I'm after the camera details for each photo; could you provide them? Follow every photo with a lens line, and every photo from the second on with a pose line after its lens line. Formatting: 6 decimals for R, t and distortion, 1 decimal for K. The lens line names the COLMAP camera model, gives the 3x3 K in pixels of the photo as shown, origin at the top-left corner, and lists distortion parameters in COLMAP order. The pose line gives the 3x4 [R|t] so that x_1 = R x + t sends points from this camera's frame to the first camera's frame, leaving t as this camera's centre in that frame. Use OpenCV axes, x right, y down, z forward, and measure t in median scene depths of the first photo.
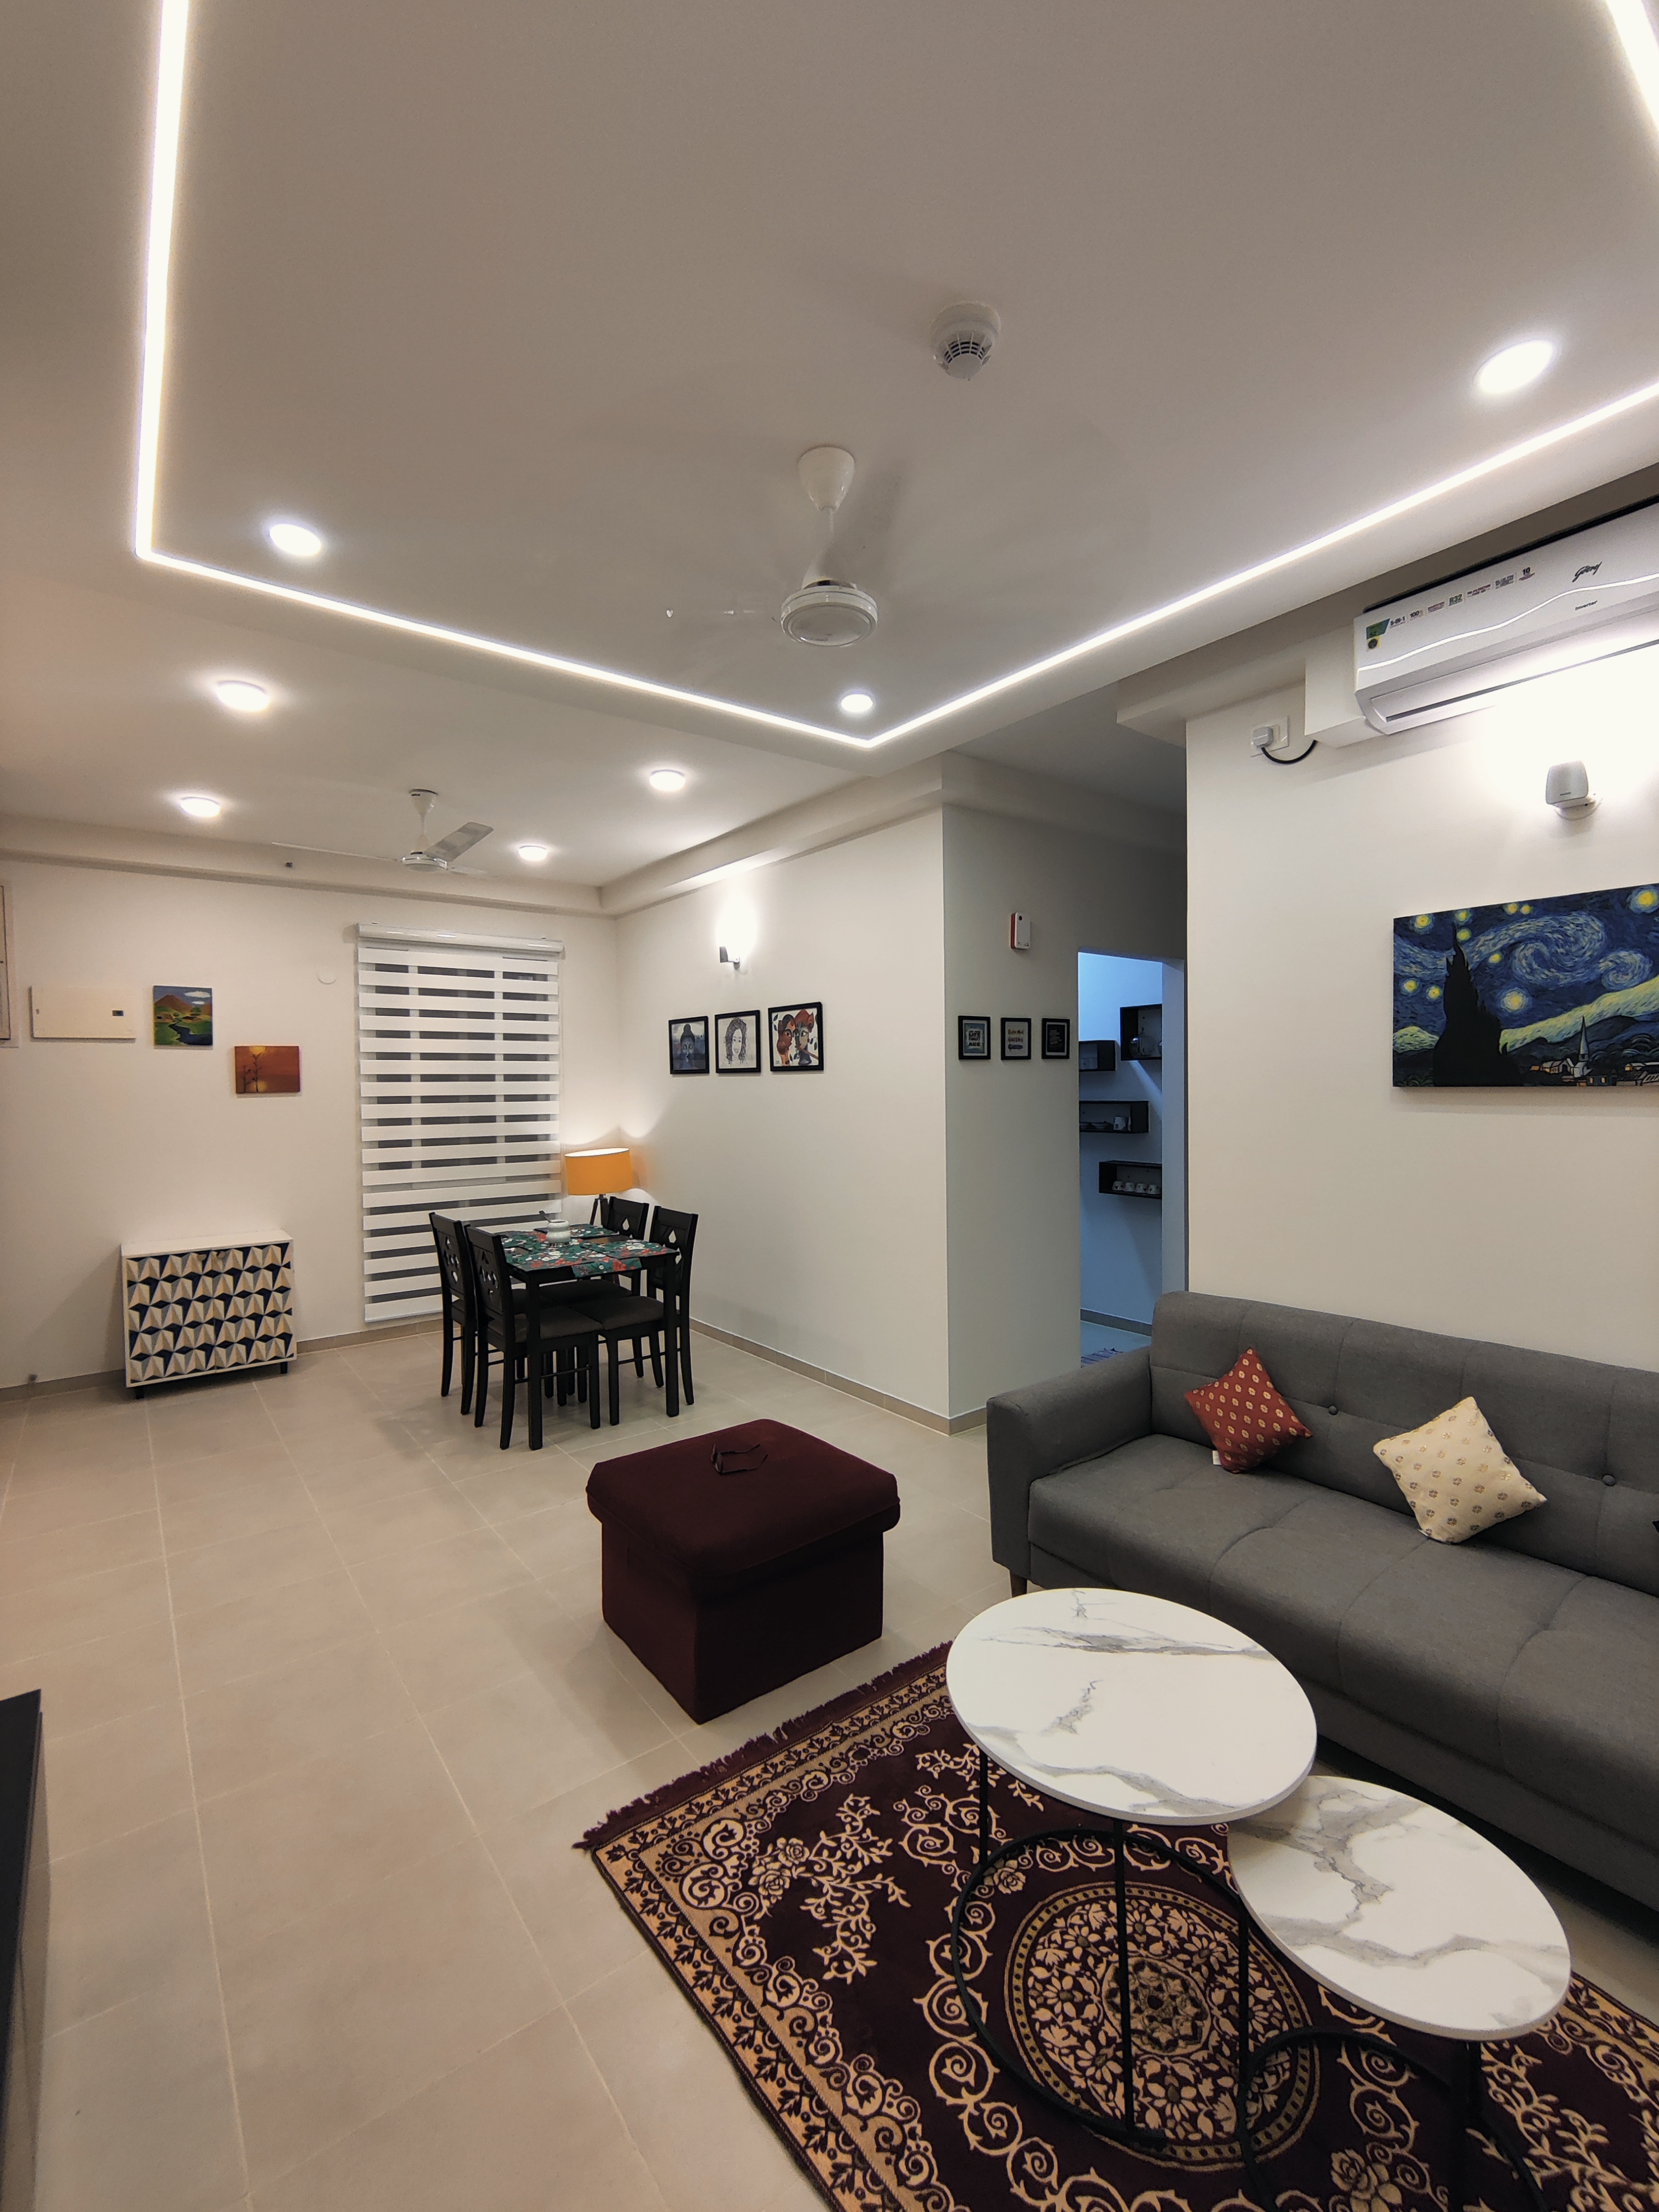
lens RADIAL K [[948.1, 0, 820.7], [0, 948.1, 1109.0], [0, 0, 1]] dist [-0.003739, -0.000588]
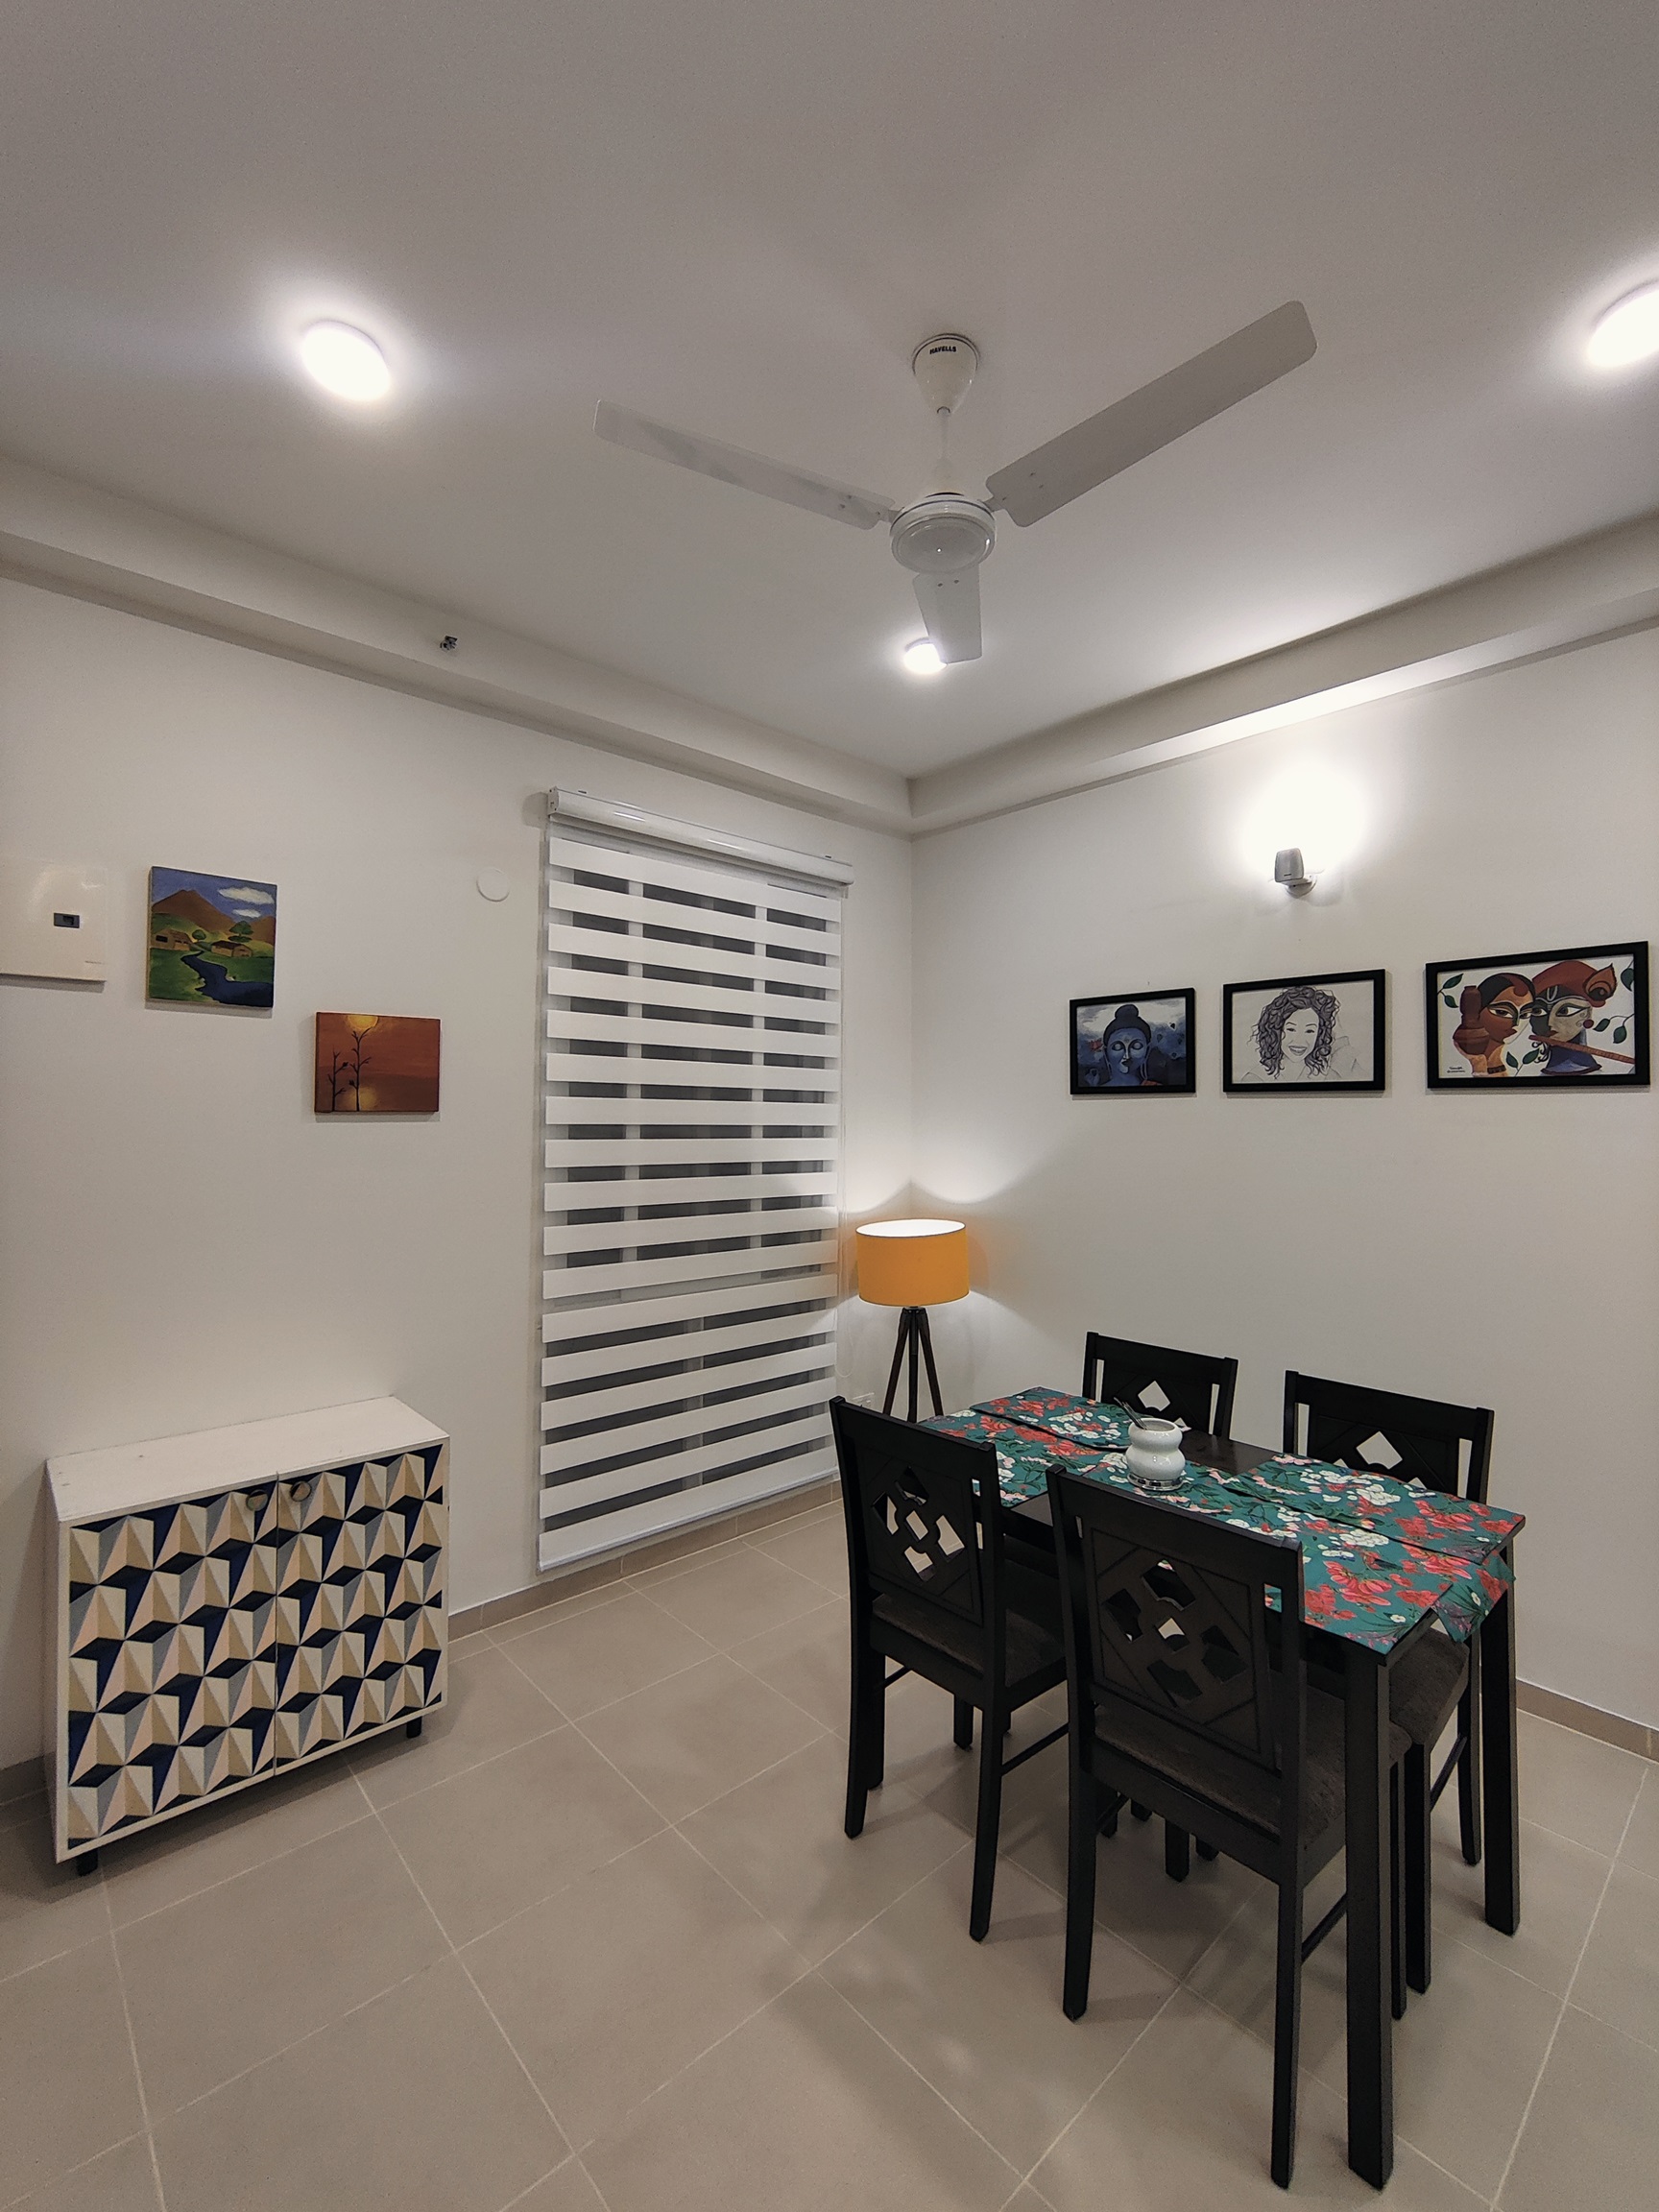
lens RADIAL K [[948.1, 0, 820.7], [0, 948.1, 1109.0], [0, 0, 1]] dist [-0.003739, -0.000588]
pose [[0.996274, 0.019160, 0.084087, -0.460220], [-0.015683, 0.999002, -0.041813, -0.002664], [-0.084804, 0.040339, 0.995581, 0.577069]]
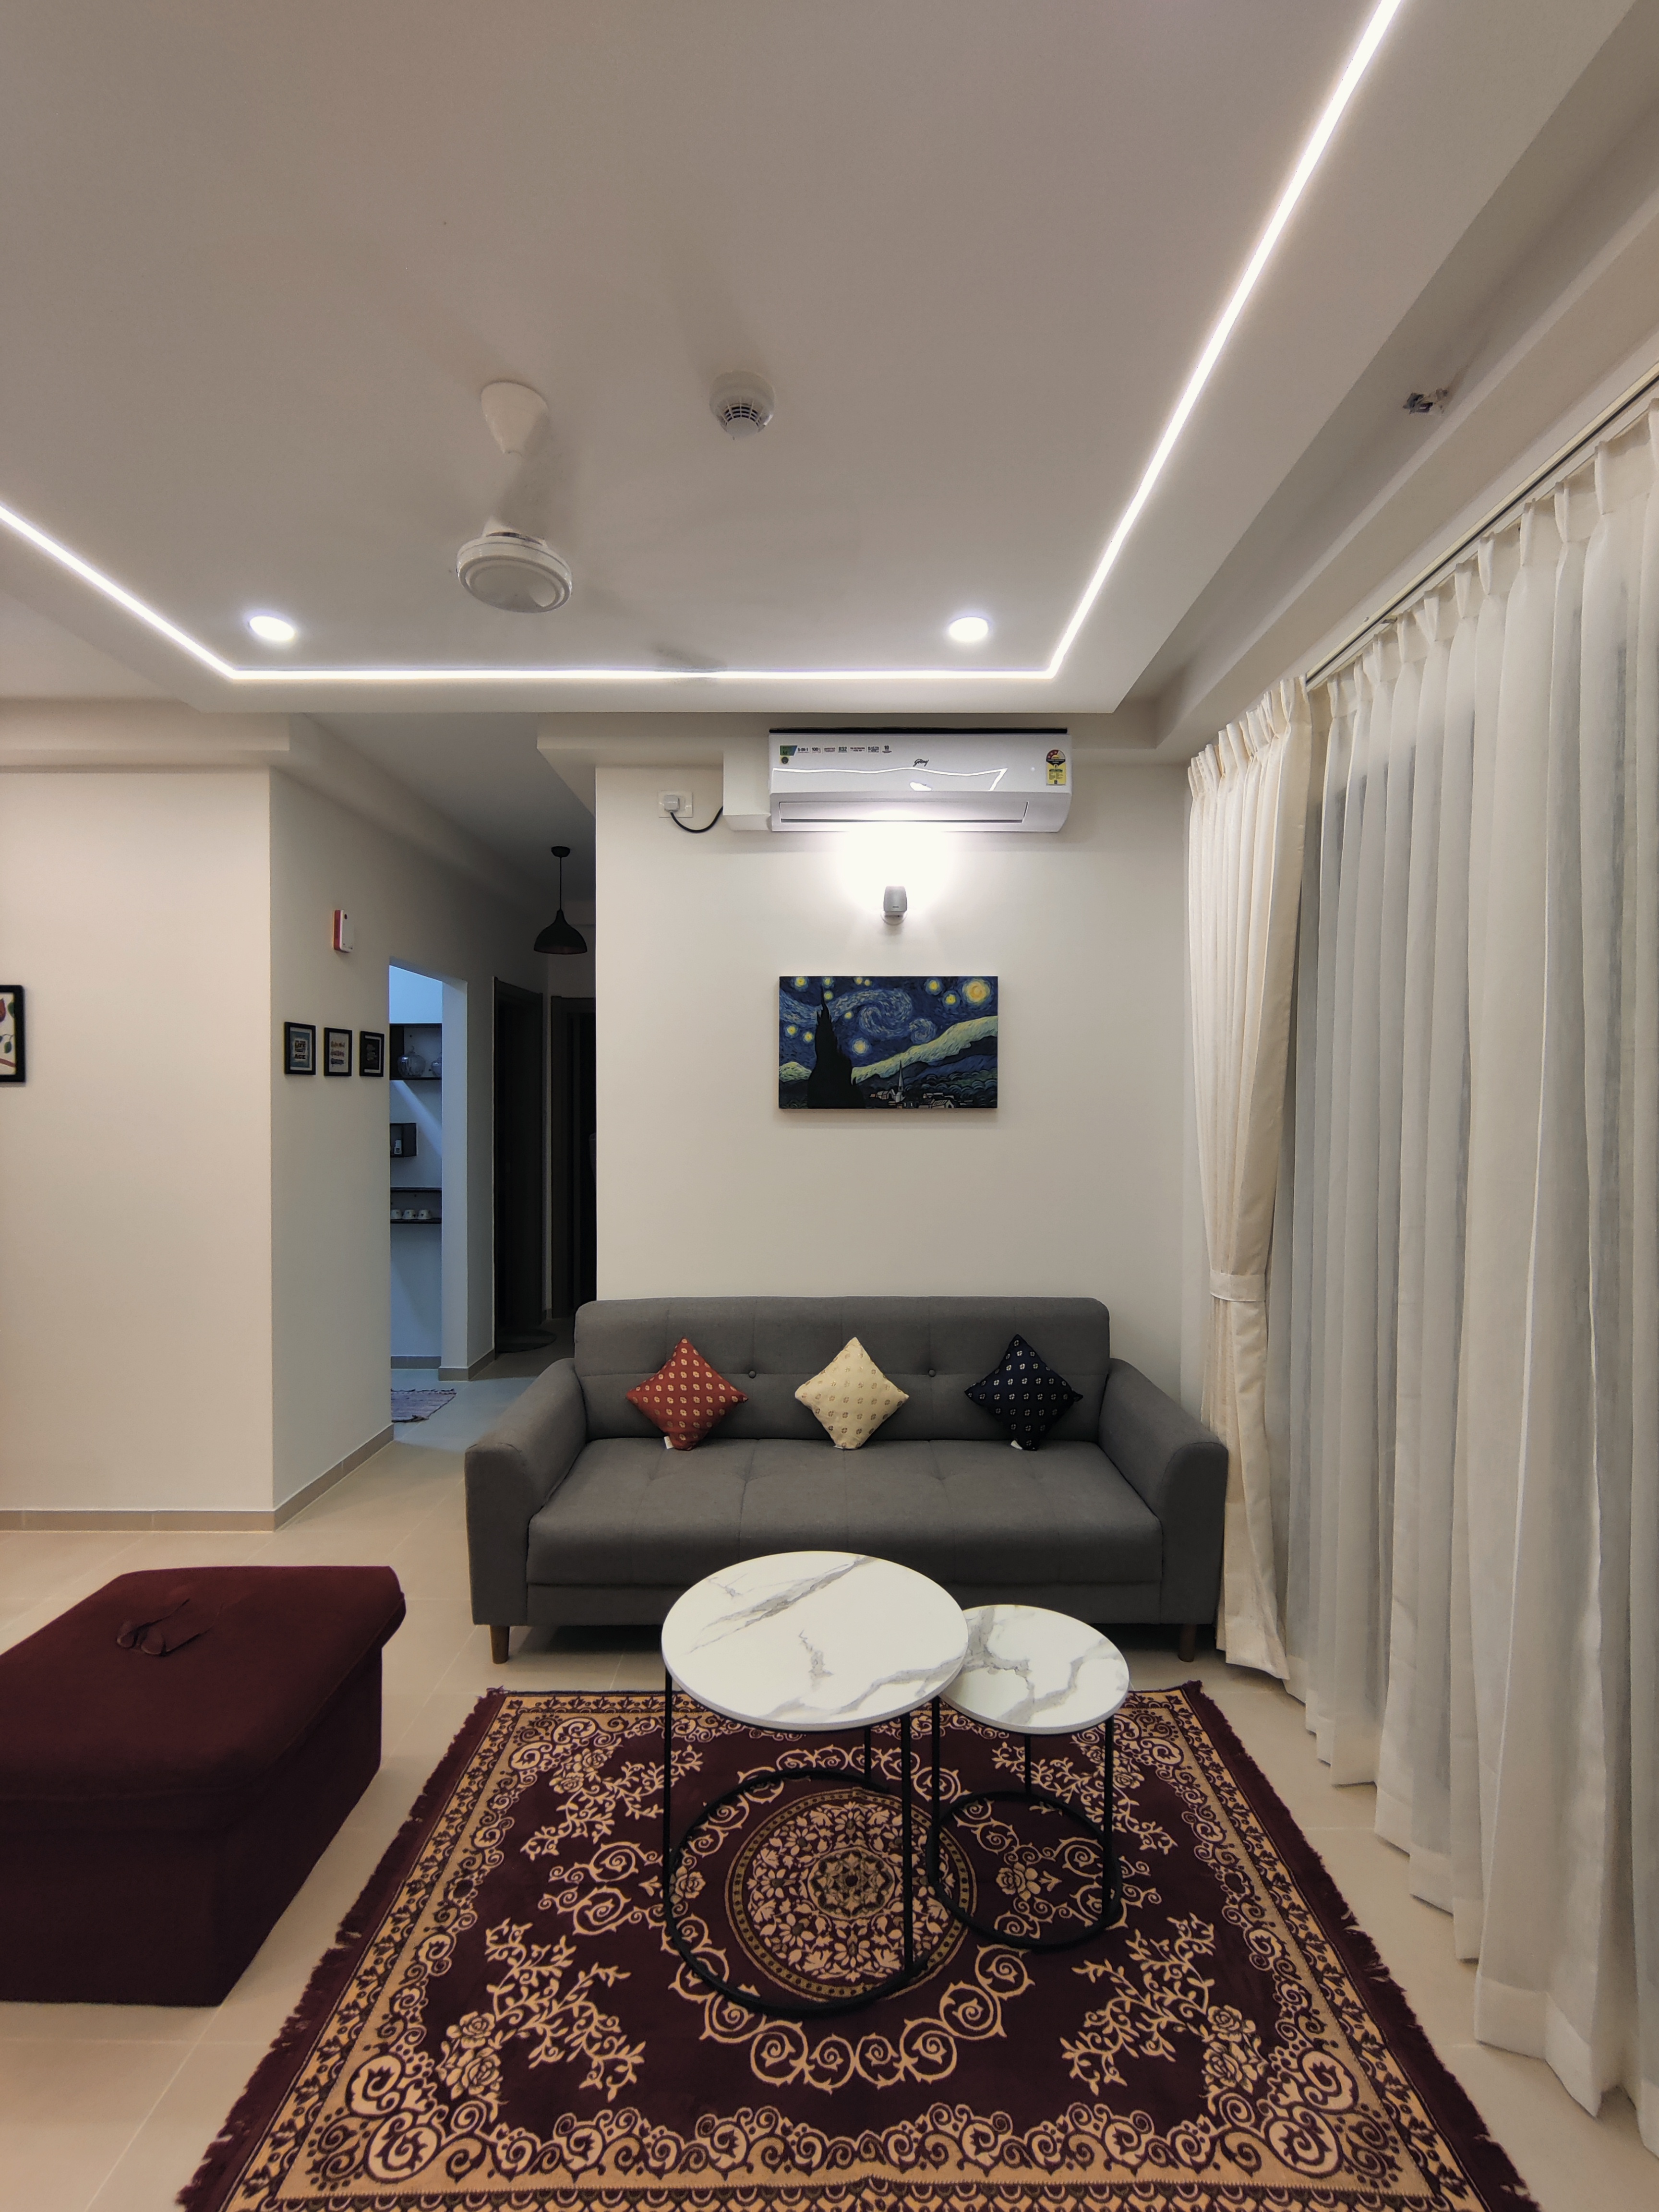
lens RADIAL K [[946.4, 0, 847.2], [0, 946.4, 1113.4], [0, 0, 1]] dist [-0.008832, -0.001828]
pose [[0.595017, 0.001010, 0.803712, -0.199360], [0.015100, 0.999809, -0.012436, 0.000121], [-0.803571, 0.019536, 0.594888, 0.095411]]
